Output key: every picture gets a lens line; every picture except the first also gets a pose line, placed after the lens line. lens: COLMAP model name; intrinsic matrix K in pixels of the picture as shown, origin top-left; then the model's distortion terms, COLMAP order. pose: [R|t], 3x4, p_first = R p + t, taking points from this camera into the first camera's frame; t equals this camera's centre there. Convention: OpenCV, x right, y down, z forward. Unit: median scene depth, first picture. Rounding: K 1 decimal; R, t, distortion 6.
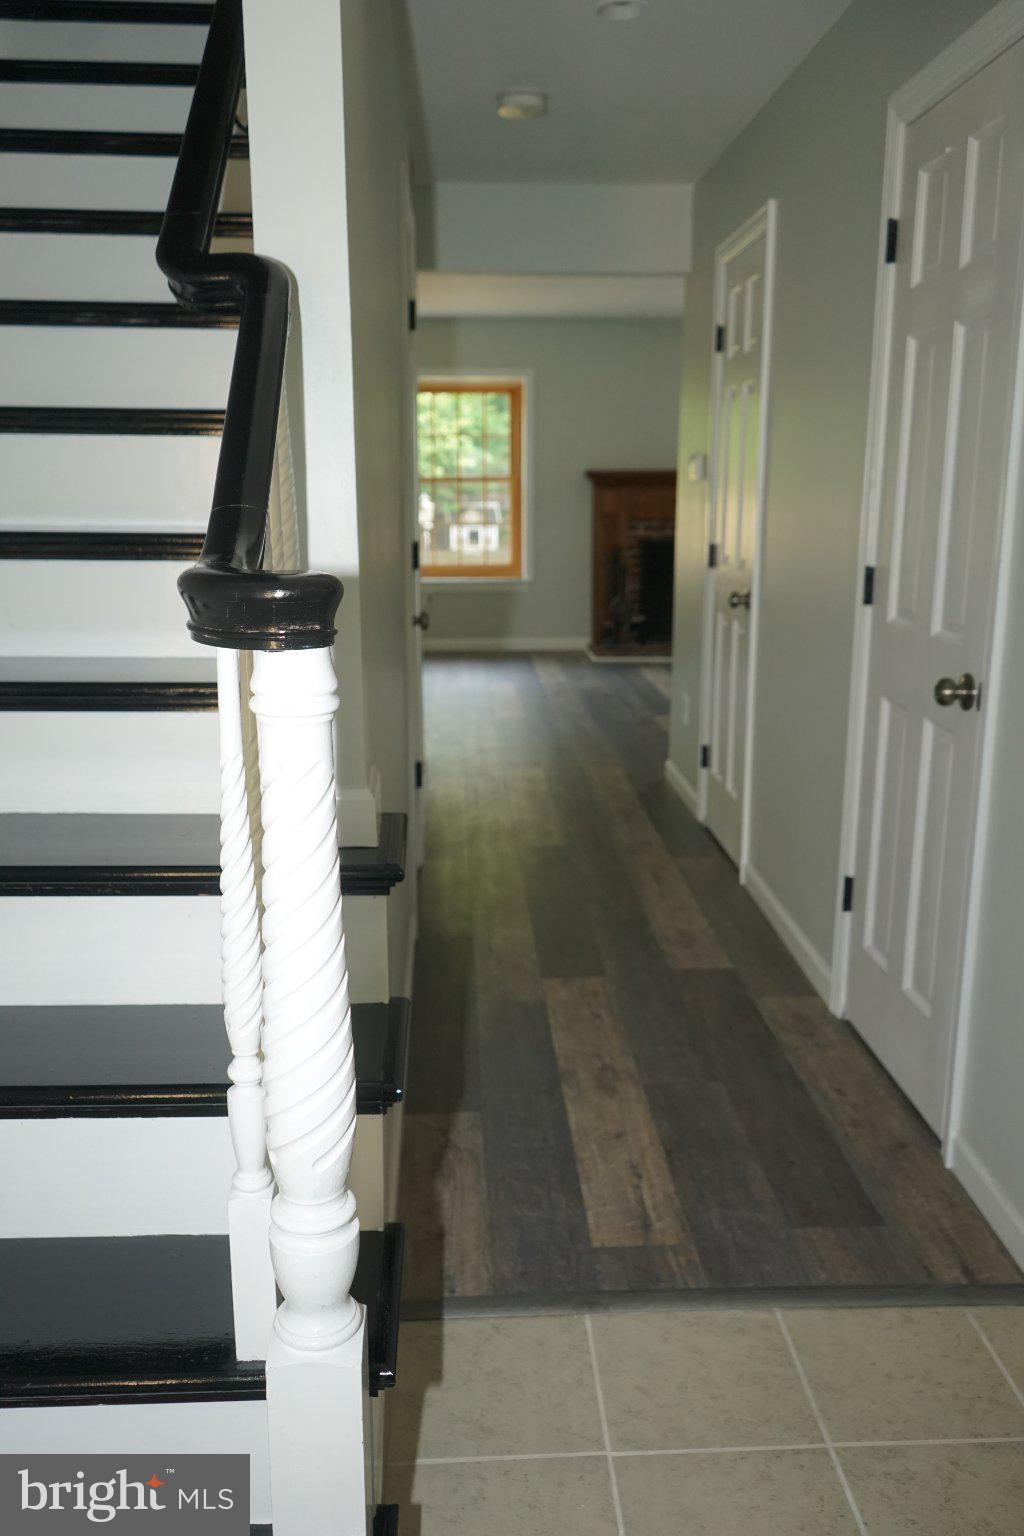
lens RADIAL K [[1238.6, 0, 512.0], [0, 1238.6, 768.0], [0, 0, 1]] dist [0.003106, 0.003316]
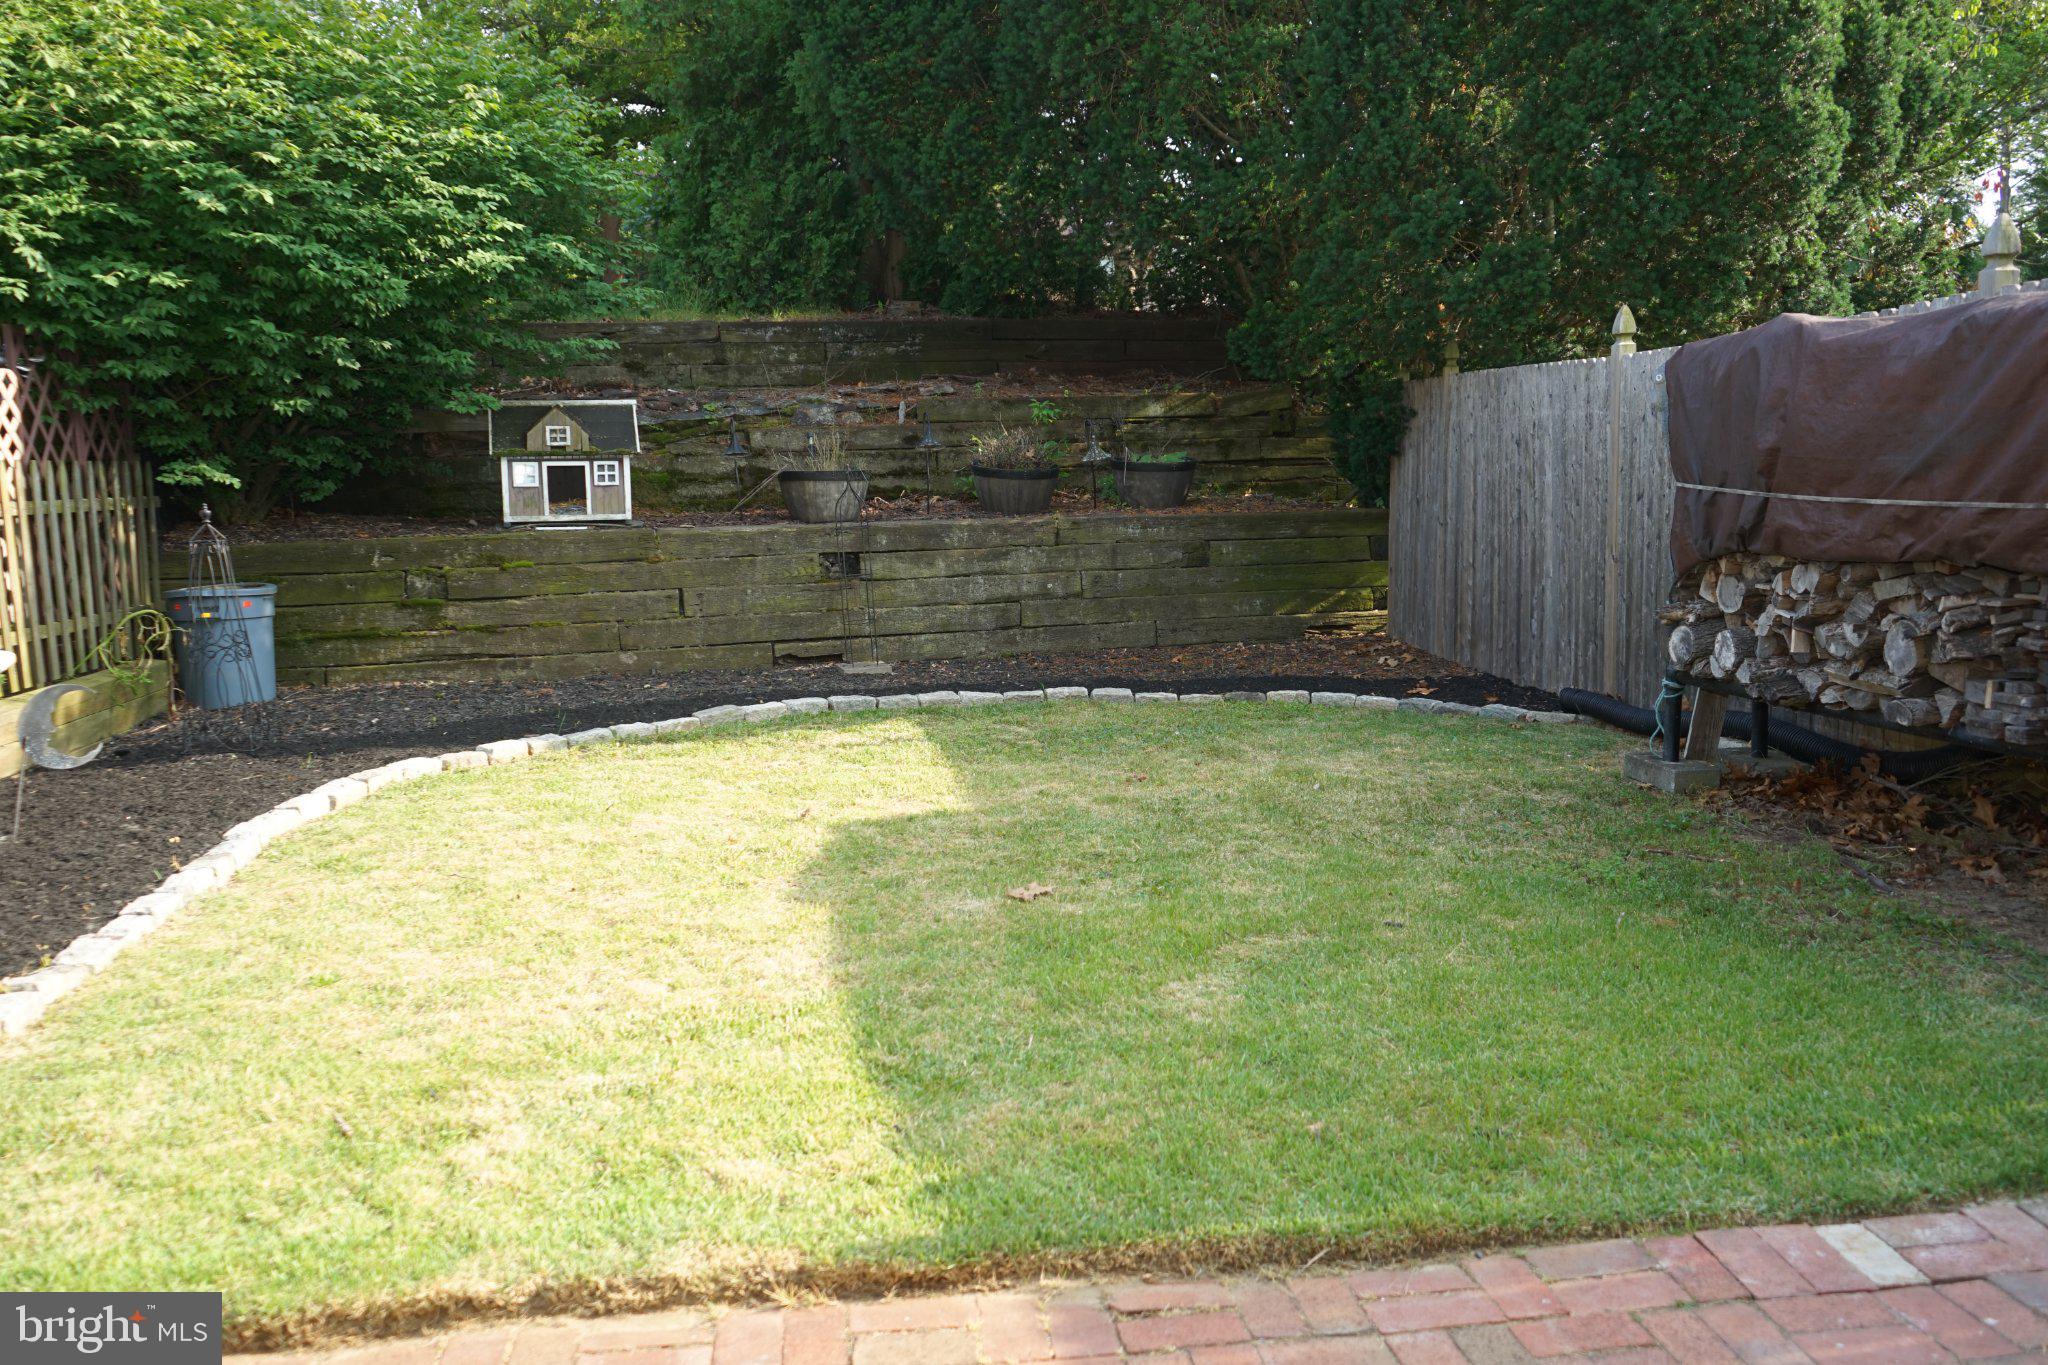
lens RADIAL K [[1625.6, 0, 1018.6], [0, 1625.6, 678.0], [0, 0, 1]] dist [-0.021159, 0.020583]
pose [[0.996518, -0.034841, 0.075751, 0.062265], [0.041245, 0.995553, -0.084692, -0.086746], [-0.072463, 0.087522, 0.993524, 0.531454]]
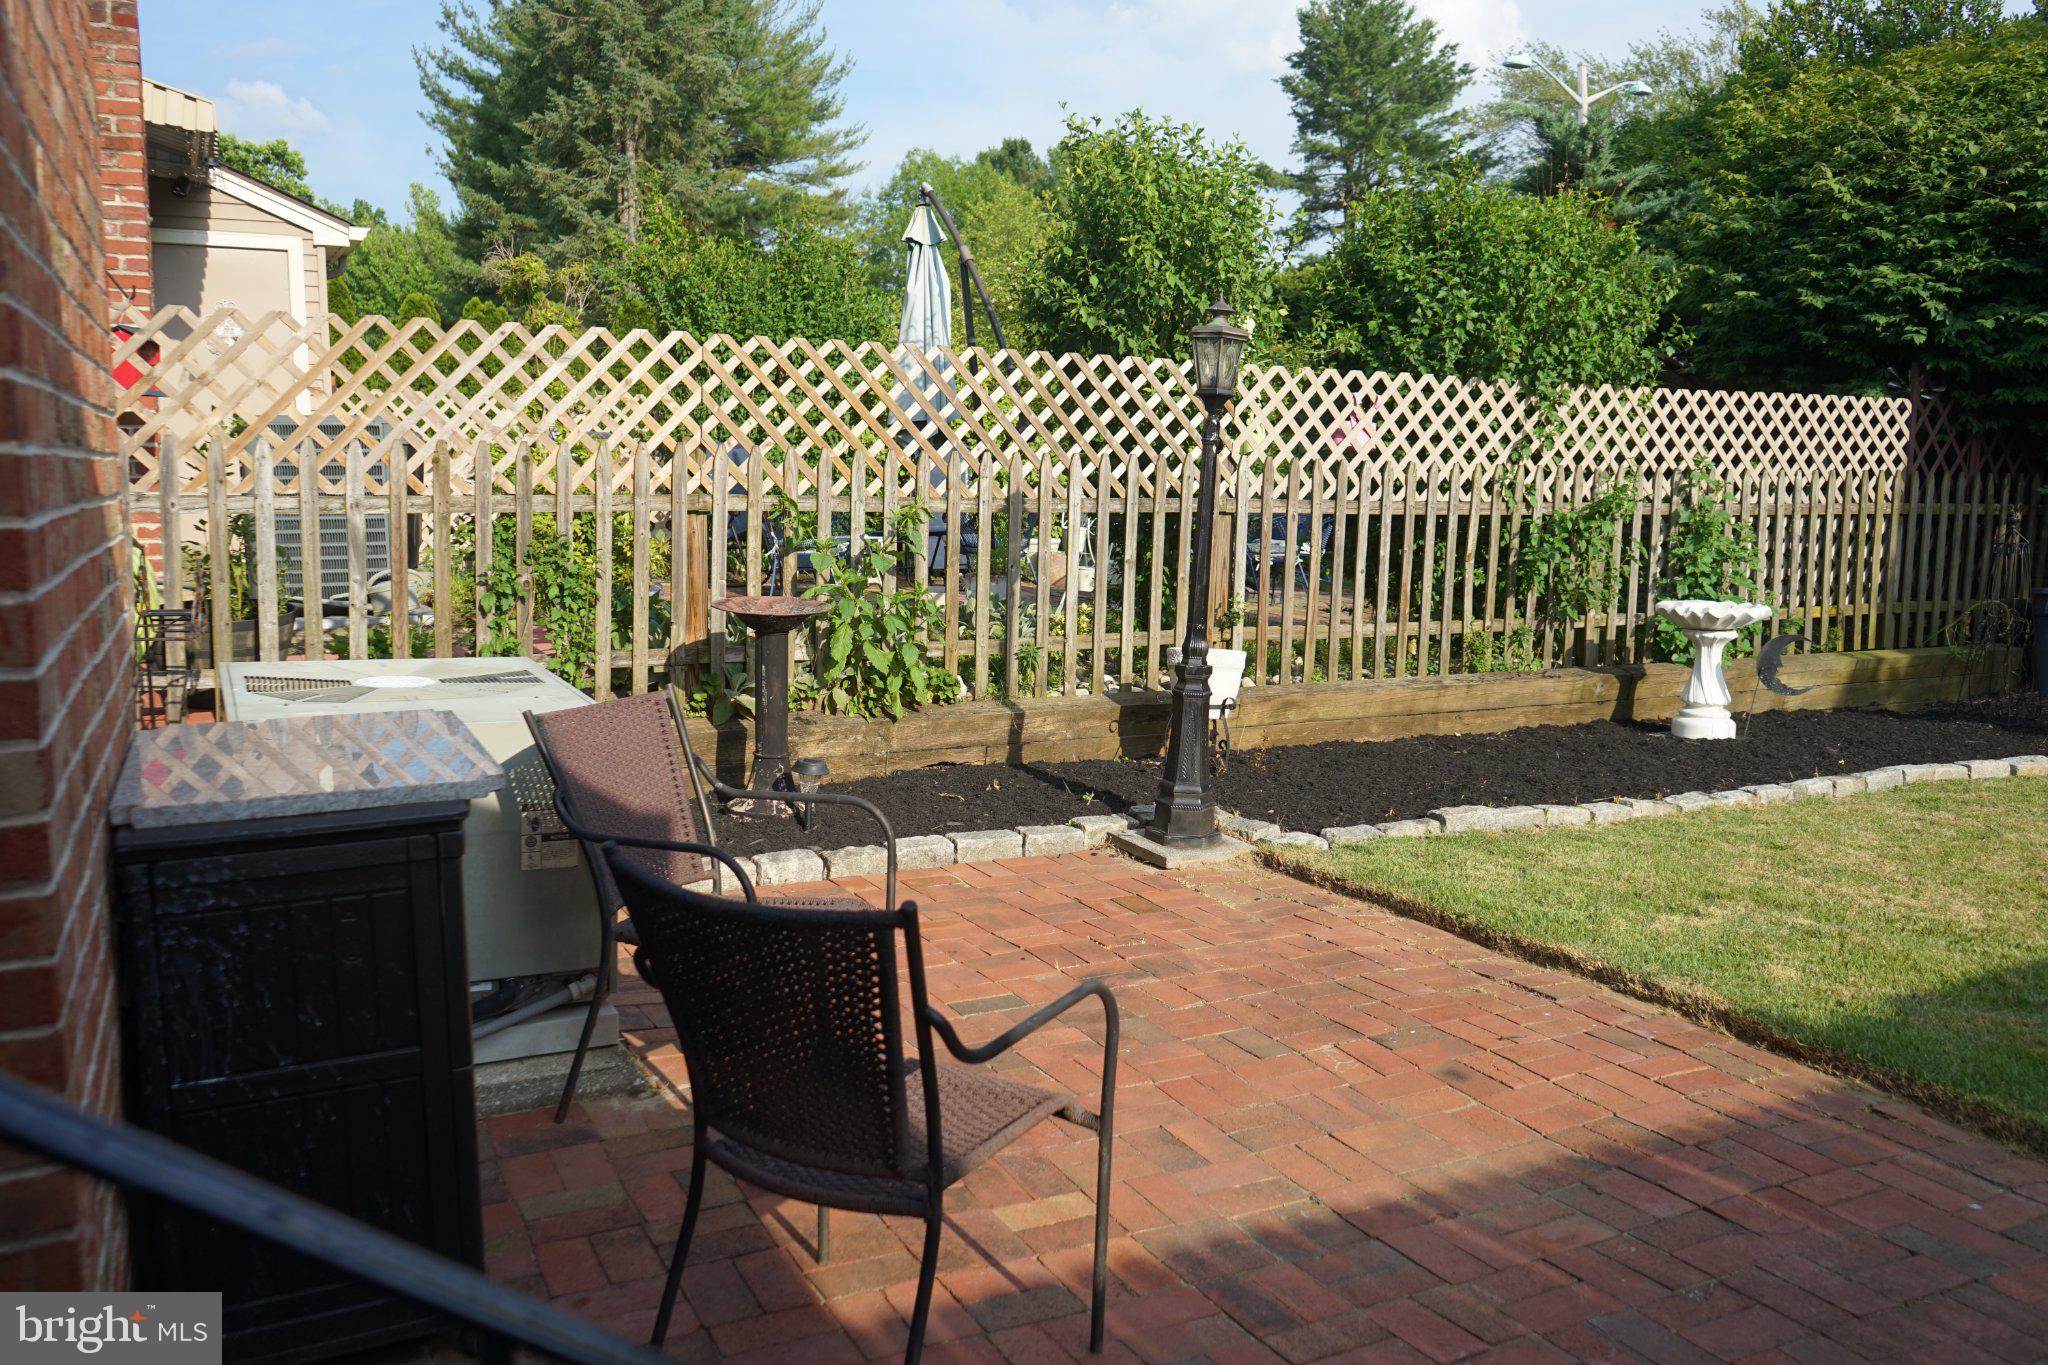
lens RADIAL K [[1625.6, 0, 1018.6], [0, 1625.6, 678.0], [0, 0, 1]] dist [-0.021159, 0.020583]
pose [[0.405327, 0.115021, -0.906907, 0.185210], [-0.209097, 0.977419, 0.030511, -0.079729], [0.889937, 0.177264, 0.420225, 0.499934]]
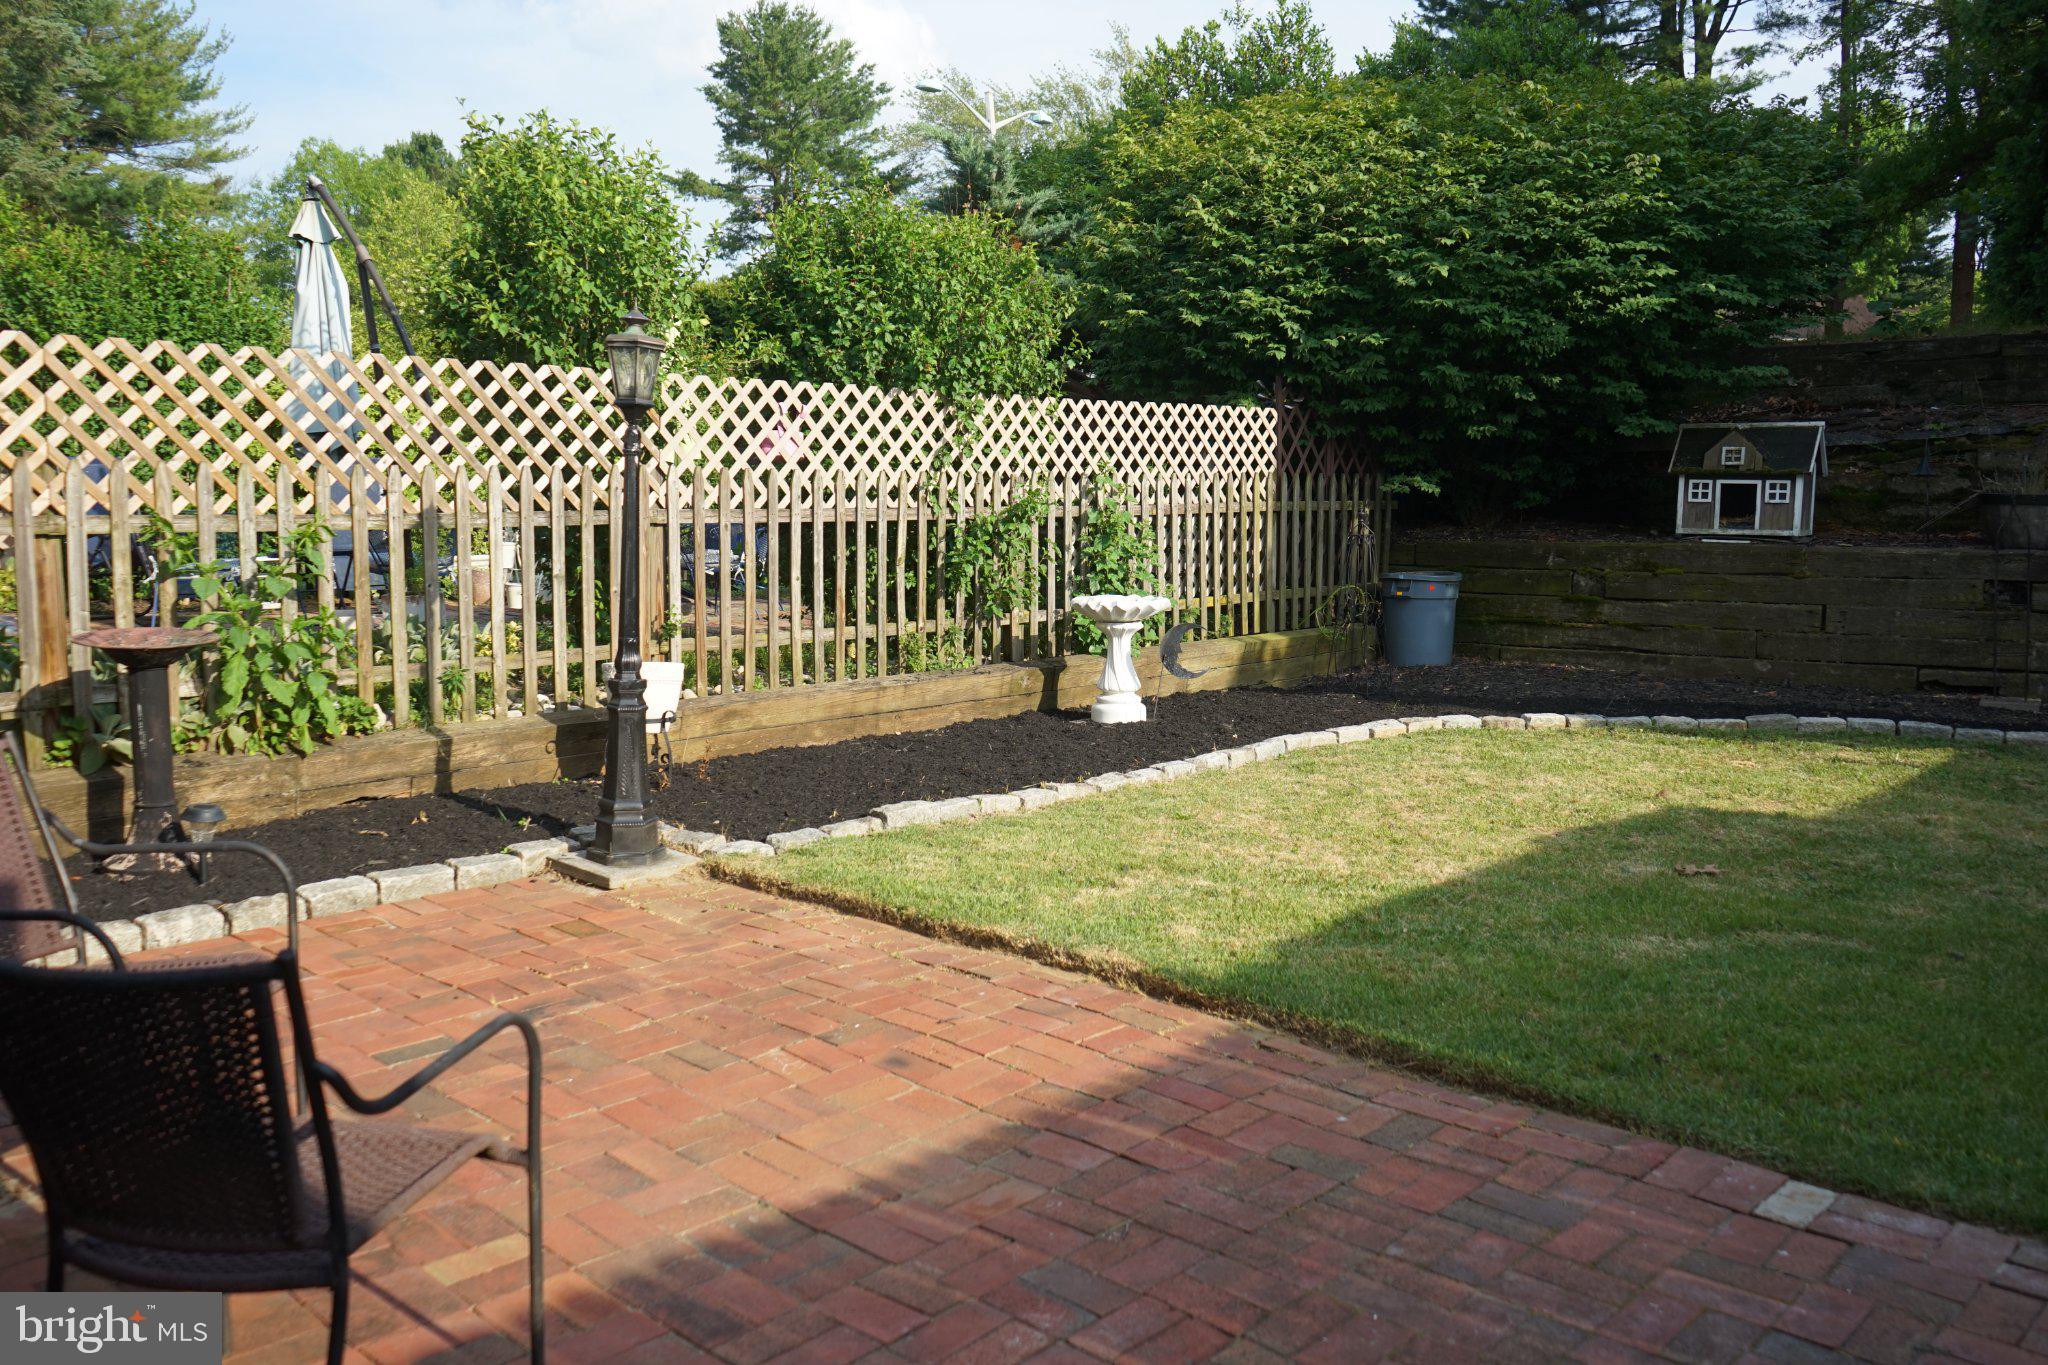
lens RADIAL K [[1625.6, 0, 1018.6], [0, 1625.6, 678.0], [0, 0, 1]] dist [-0.021159, 0.020583]
pose [[0.683802, 0.080689, -0.725193, 0.187638], [-0.154546, 0.987334, -0.035869, -0.080280], [0.713113, 0.136603, 0.687611, 0.502213]]
